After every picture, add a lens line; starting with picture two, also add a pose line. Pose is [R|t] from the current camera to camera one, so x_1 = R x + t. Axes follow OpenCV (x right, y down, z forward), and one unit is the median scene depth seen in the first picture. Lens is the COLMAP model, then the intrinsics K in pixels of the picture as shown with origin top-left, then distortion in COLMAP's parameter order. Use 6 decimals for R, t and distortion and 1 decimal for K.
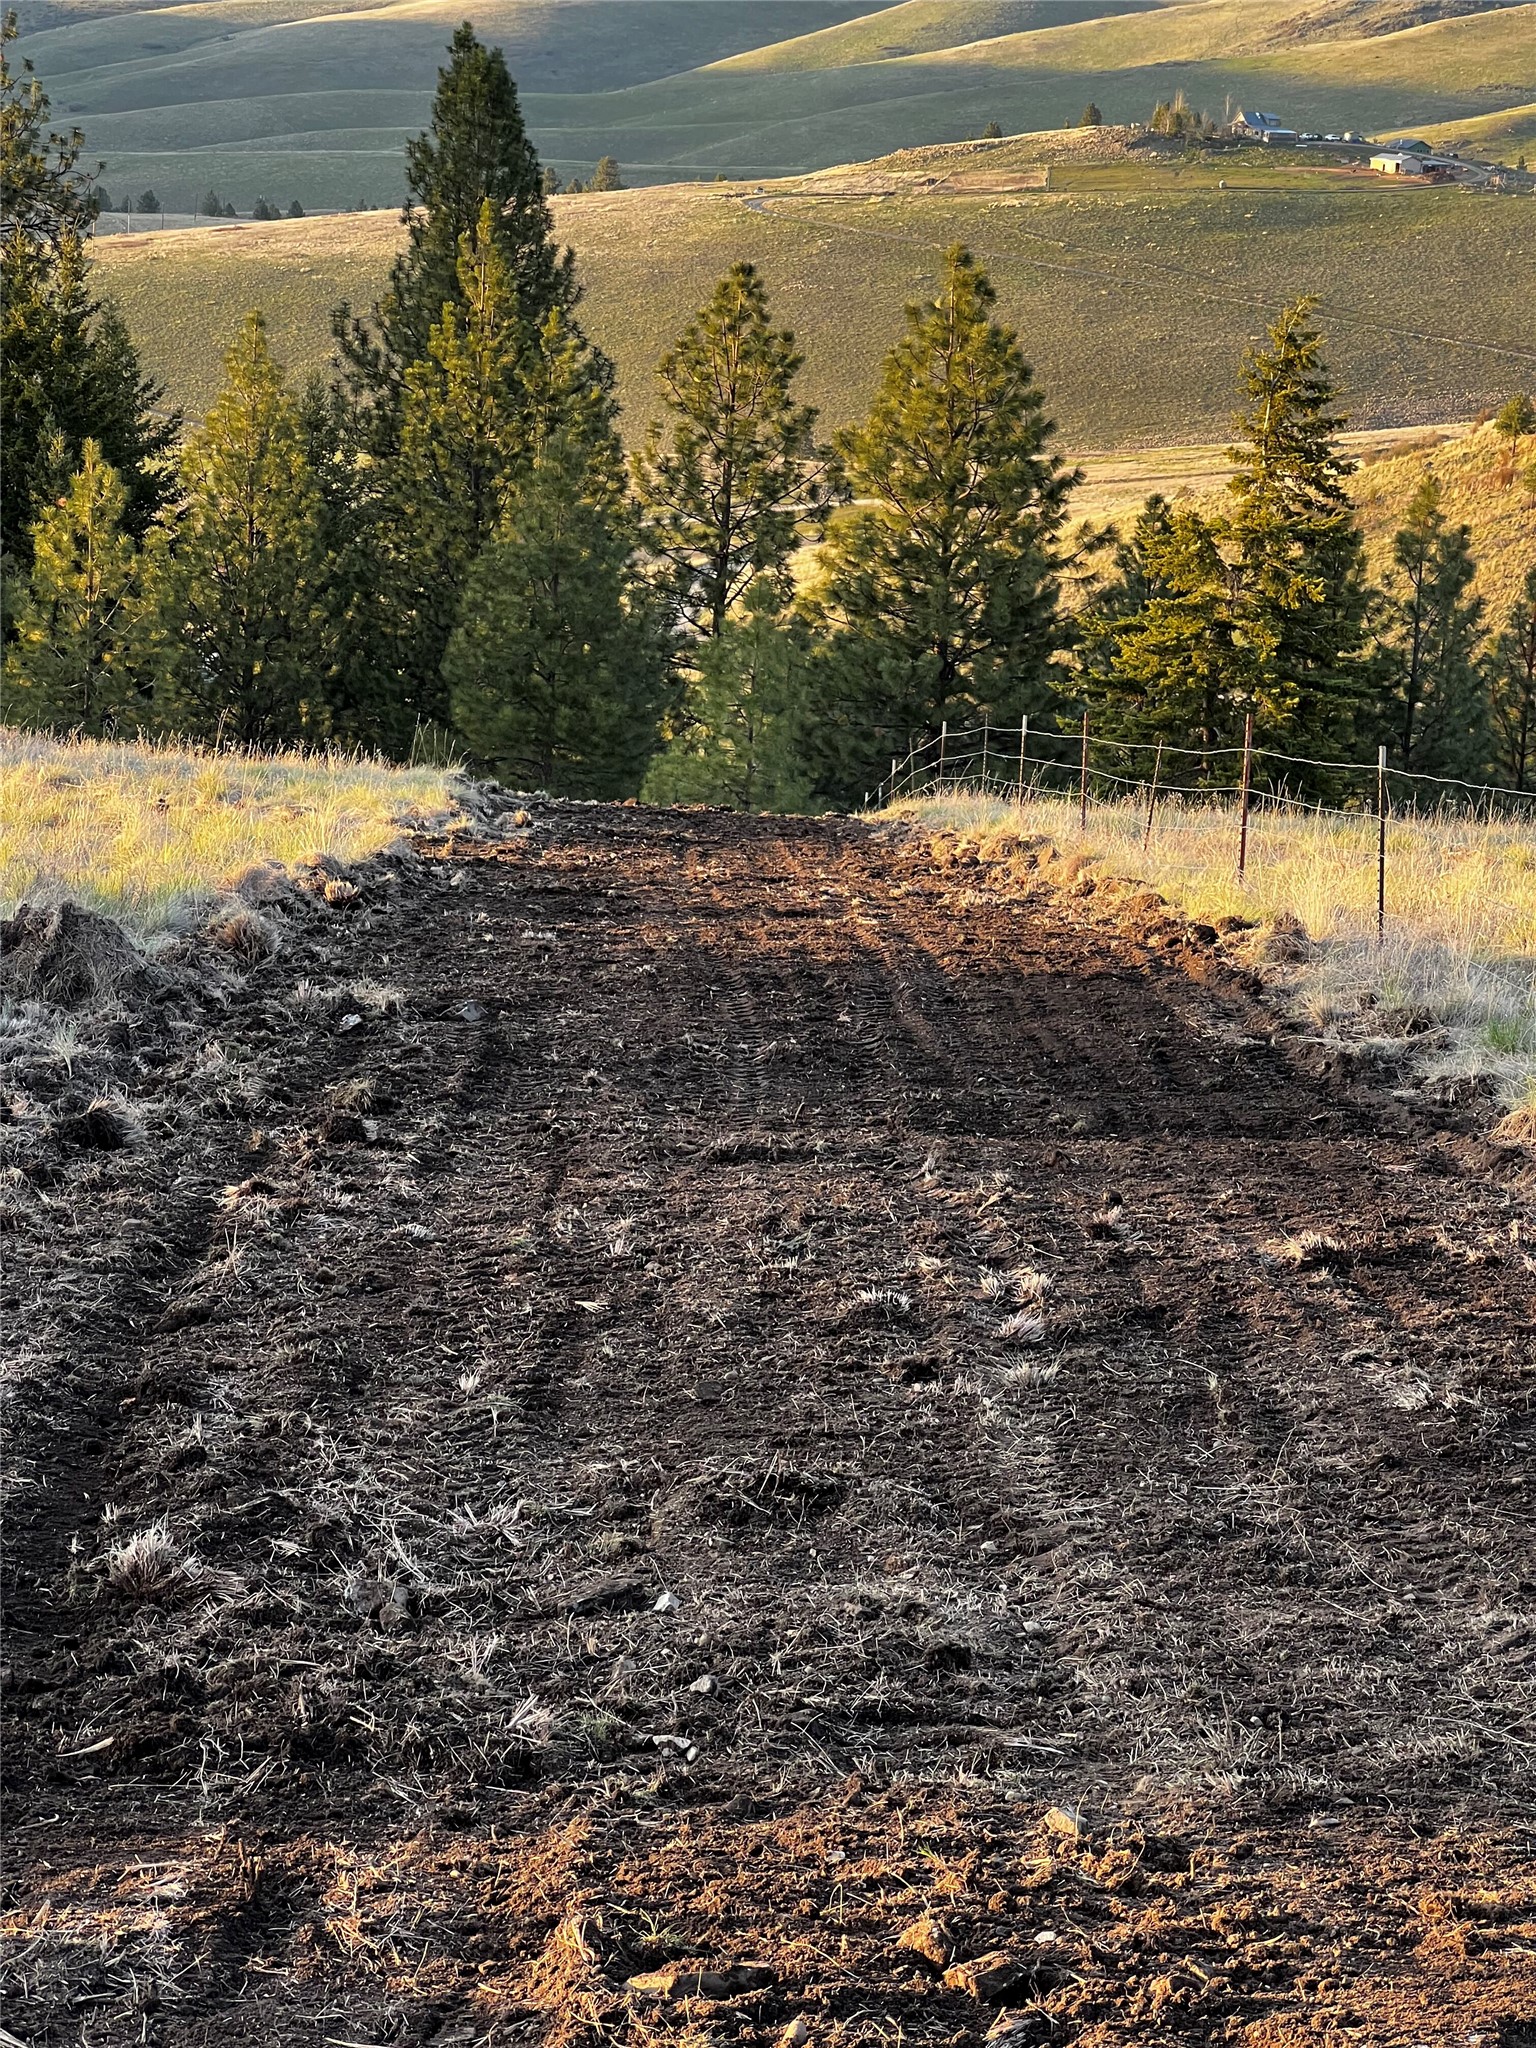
lens RADIAL K [[4711.2, 0, 762.7], [0, 4711.2, 1023.1], [0, 0, 1]] dist [0.131333, 0.000000]
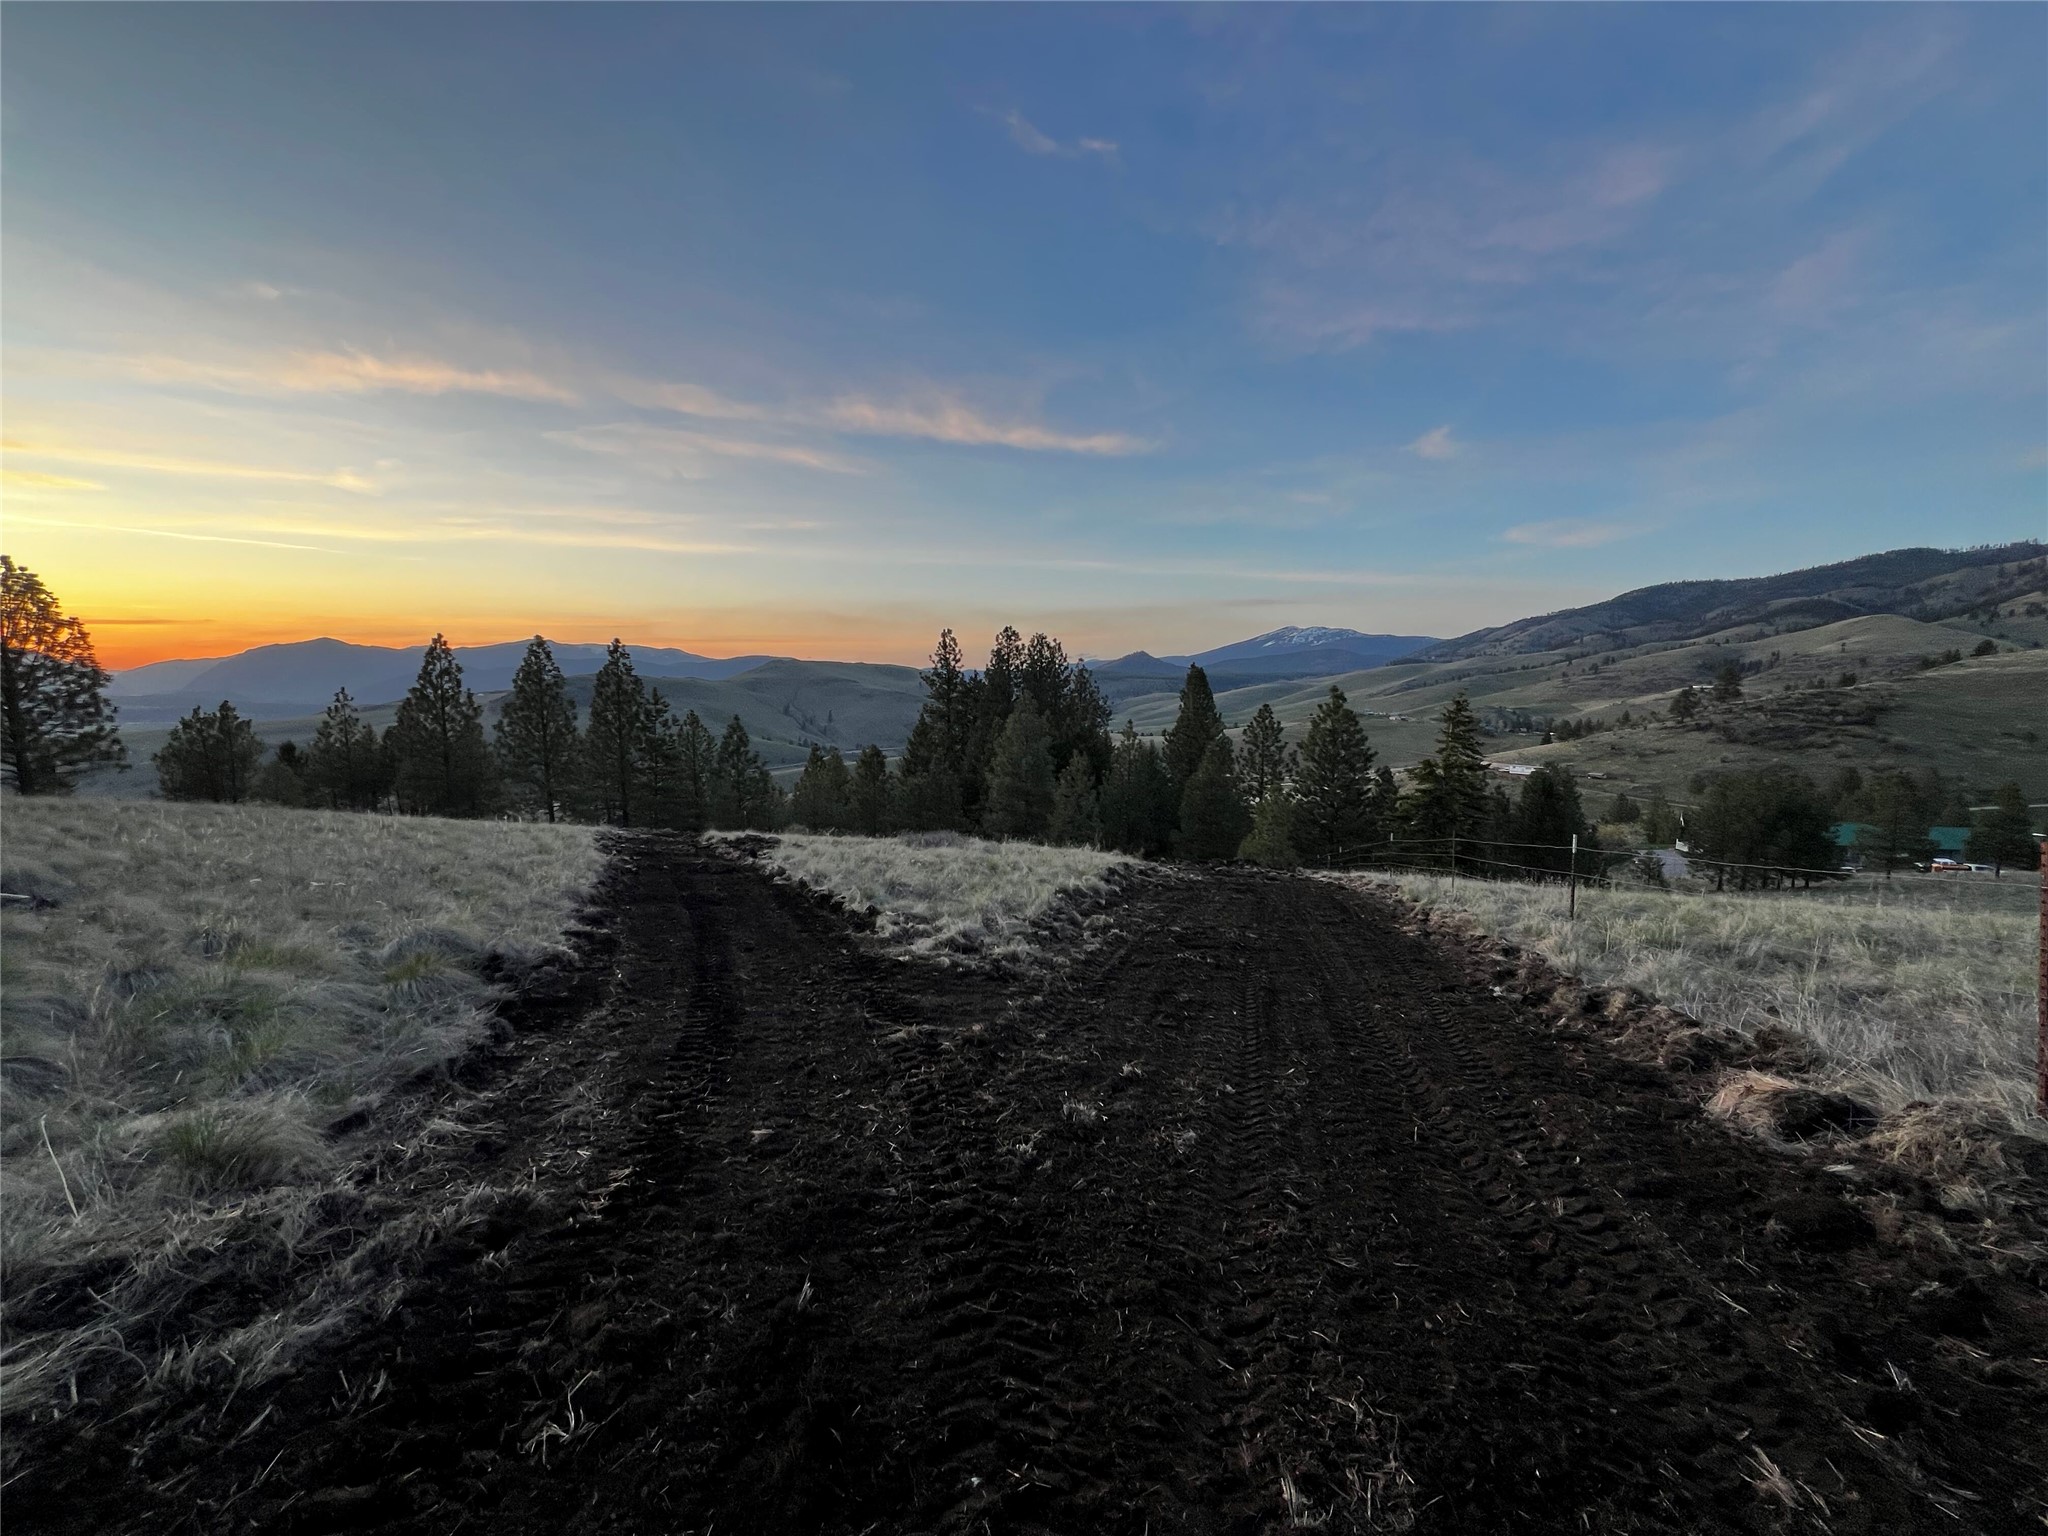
lens RADIAL K [[803.2, 0, 1015.3], [0, 803.2, 758.9], [0, 0, 1]] dist [0.000399, 0.000009]
pose [[0.954038, -0.027049, -0.298462, -0.004564], [-0.017262, 0.989305, -0.144836, -0.025344], [0.299188, 0.143331, 0.943368, 0.369666]]
